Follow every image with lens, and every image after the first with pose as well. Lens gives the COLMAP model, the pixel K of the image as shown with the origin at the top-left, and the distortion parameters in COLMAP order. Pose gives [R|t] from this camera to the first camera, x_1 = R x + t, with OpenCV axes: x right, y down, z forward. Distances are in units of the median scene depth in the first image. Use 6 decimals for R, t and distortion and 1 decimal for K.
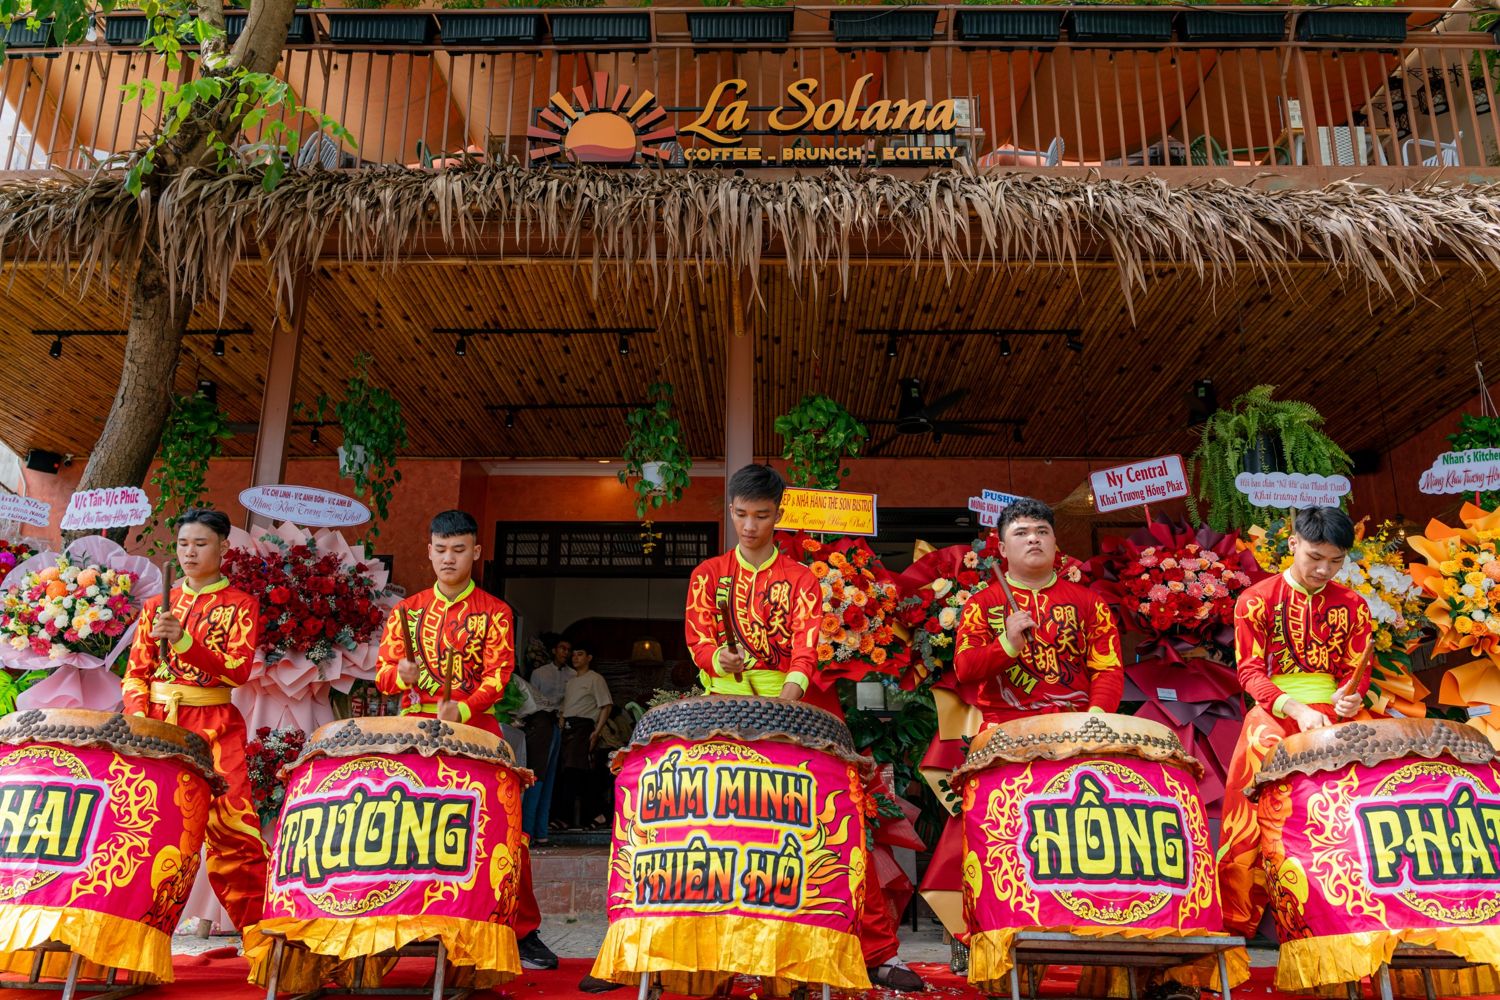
lens RADIAL K [[1174.4, 0, 748.6], [0, 1174.4, 495.3], [0, 0, 1]] dist [0.015422, -0.009109]
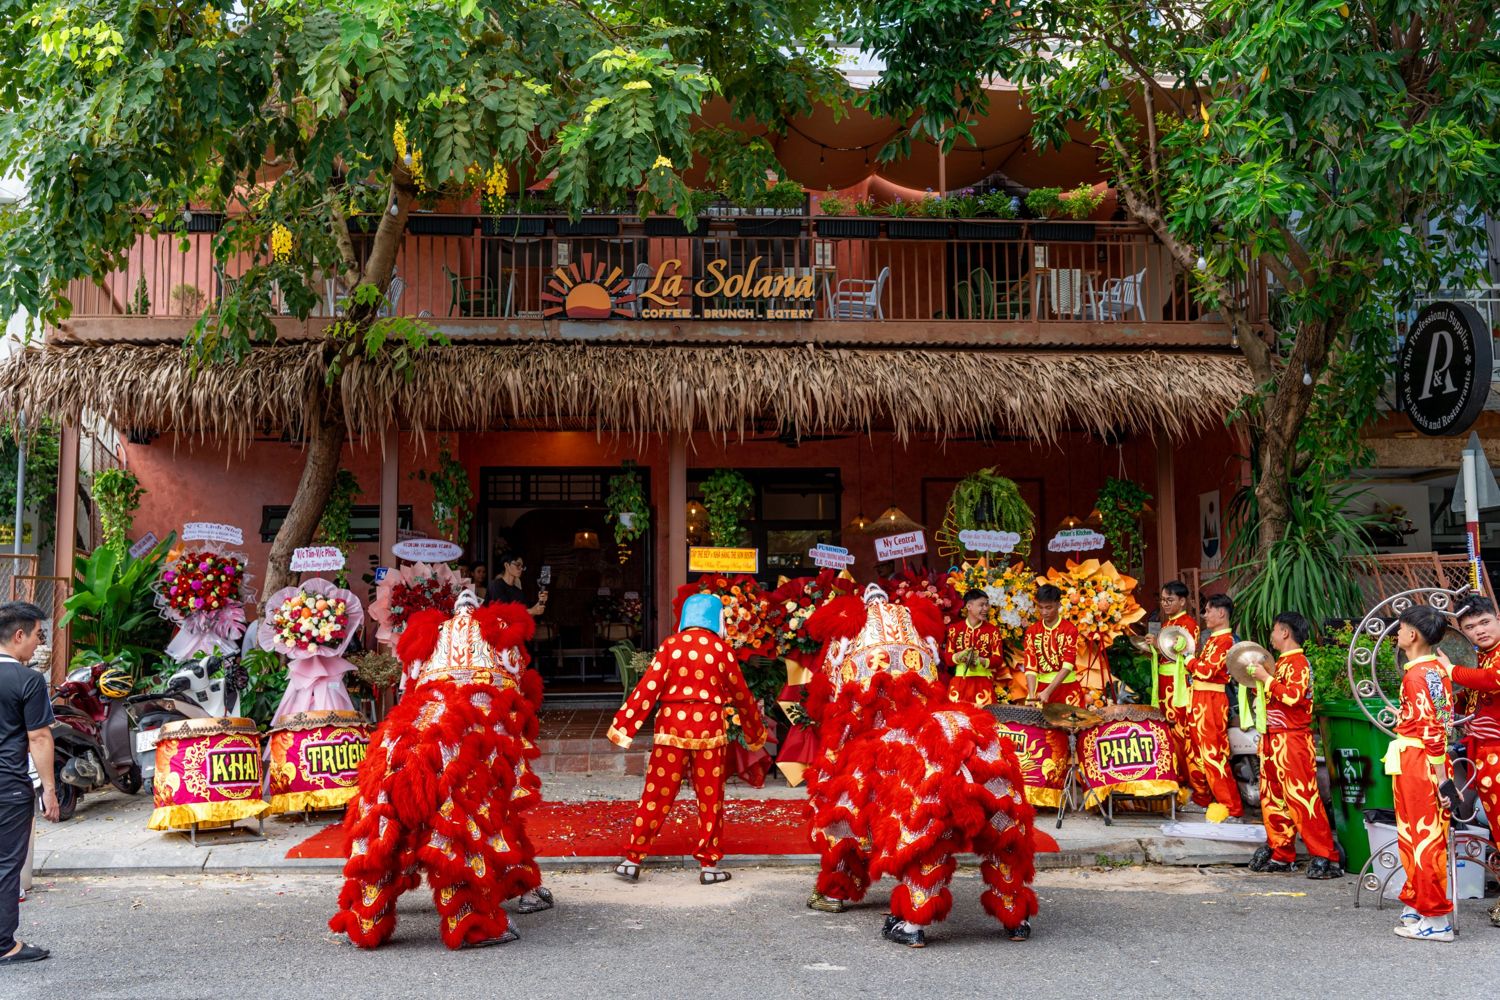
lens RADIAL K [[1350.7, 0, 750.0], [0, 1350.7, 500.0], [0, 0, 1]] dist [-0.004083, 0.000141]
pose [[0.996971, -0.006340, 0.077515, -0.063644], [-0.009663, 0.978850, 0.204351, -0.506479], [-0.077171, -0.204481, 0.975824, -1.016112]]
